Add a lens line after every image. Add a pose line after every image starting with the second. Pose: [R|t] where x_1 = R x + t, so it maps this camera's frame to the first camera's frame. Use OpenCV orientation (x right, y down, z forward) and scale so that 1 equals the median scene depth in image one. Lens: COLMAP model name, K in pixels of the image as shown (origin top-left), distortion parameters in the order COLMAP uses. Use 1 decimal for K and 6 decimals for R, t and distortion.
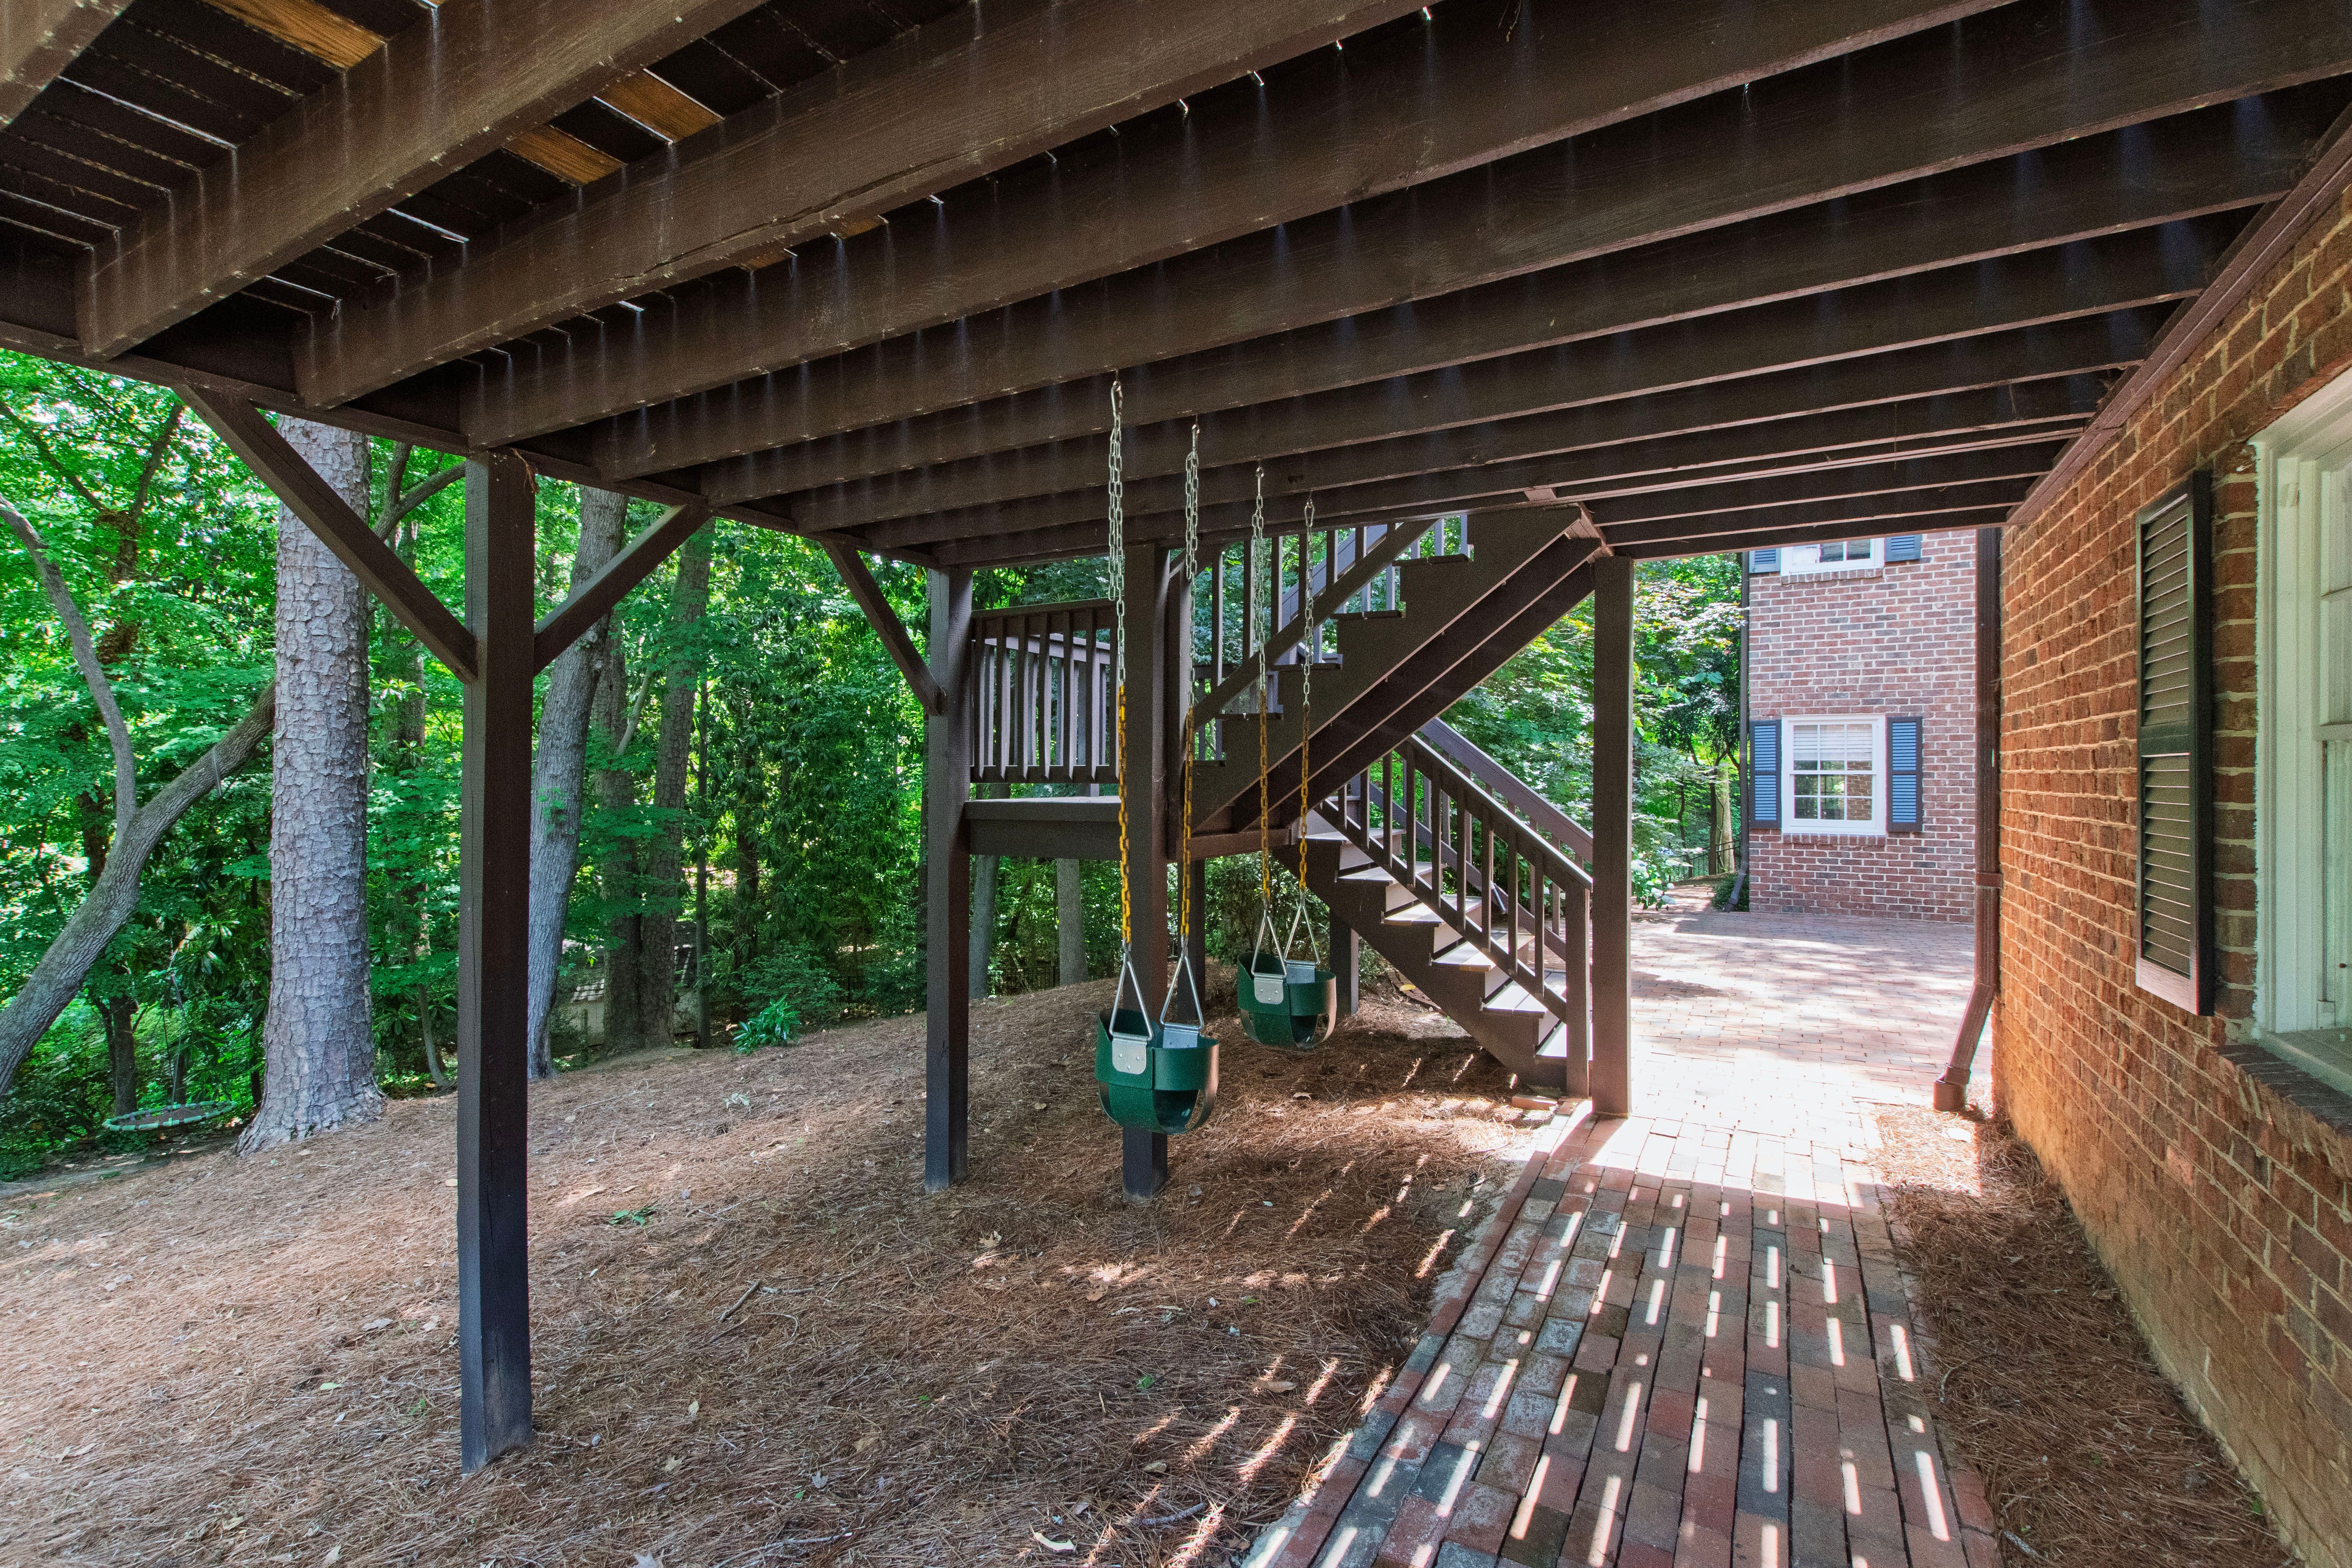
lens RADIAL K [[1029.7, 0, 1167.4], [0, 1029.7, 781.3], [0, 0, 1]] dist [0.009869, -0.000811]
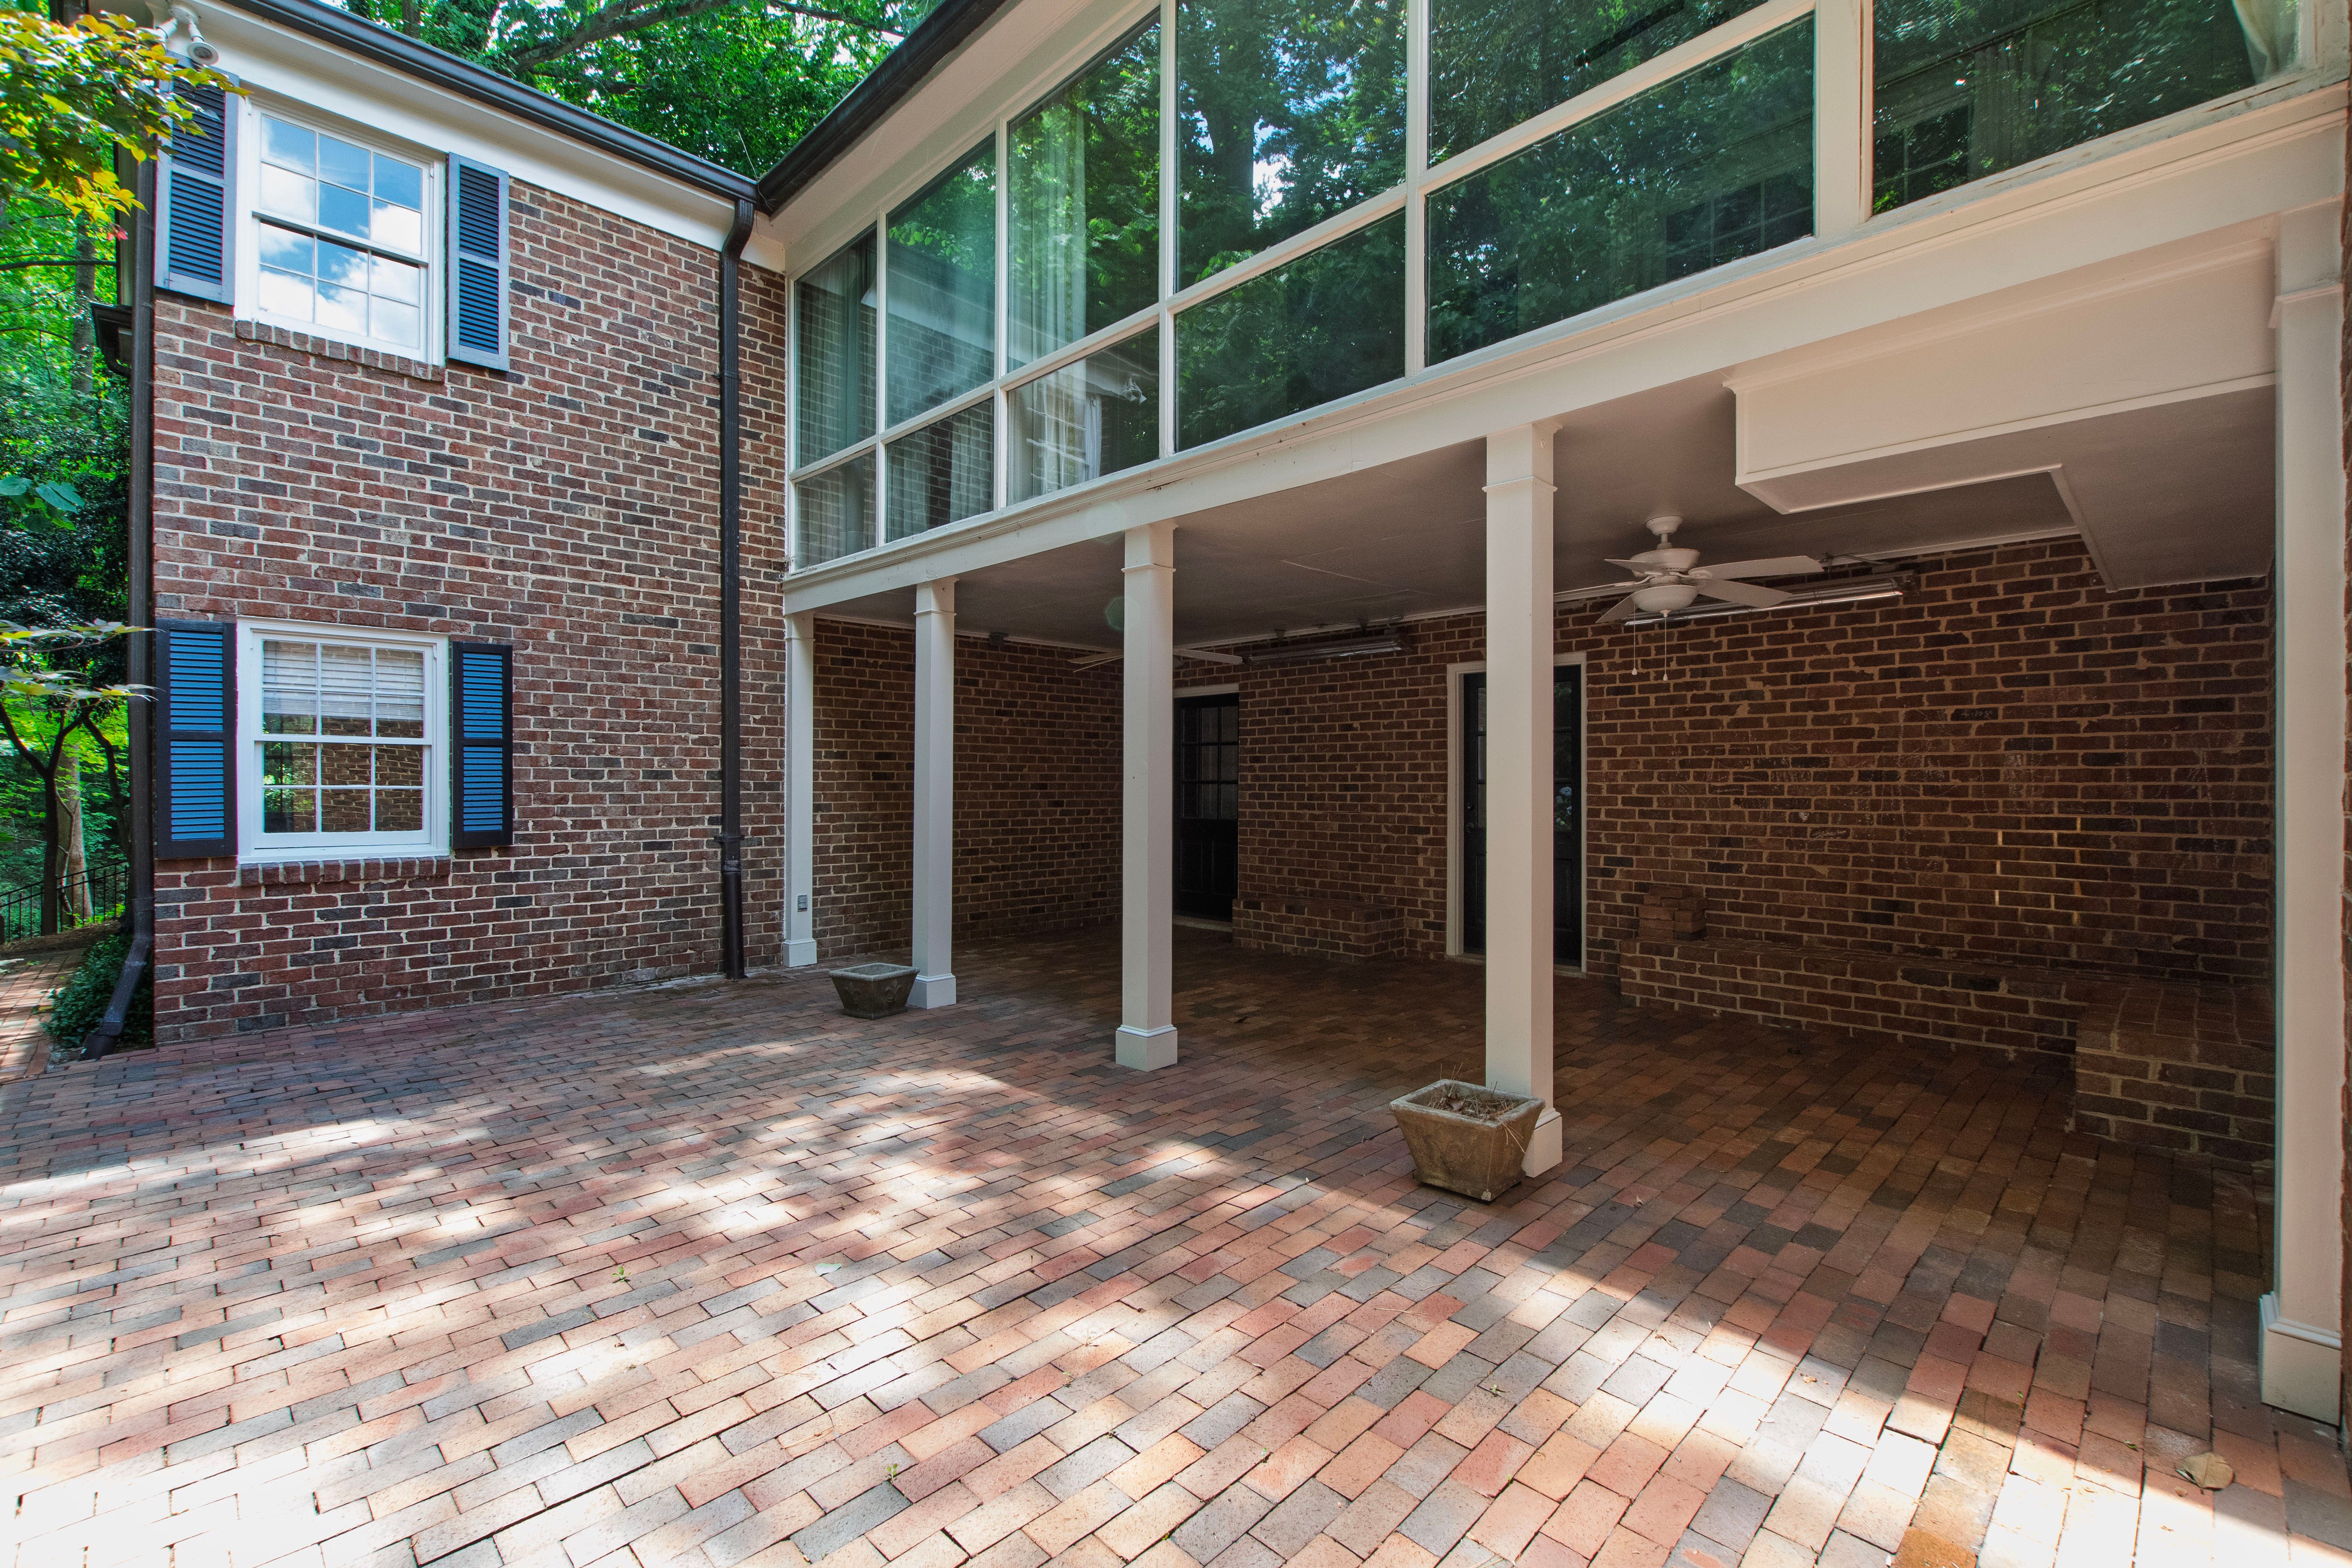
lens RADIAL K [[1029.7, 0, 1112.3], [0, 1029.7, 782.1], [0, 0, 1]] dist [0.009869, -0.000811]
pose [[0.281978, -0.003589, 0.959414, 0.262707], [-0.003098, 0.999984, 0.004652, 0.009237], [-0.959416, -0.004284, 0.281962, 0.501431]]
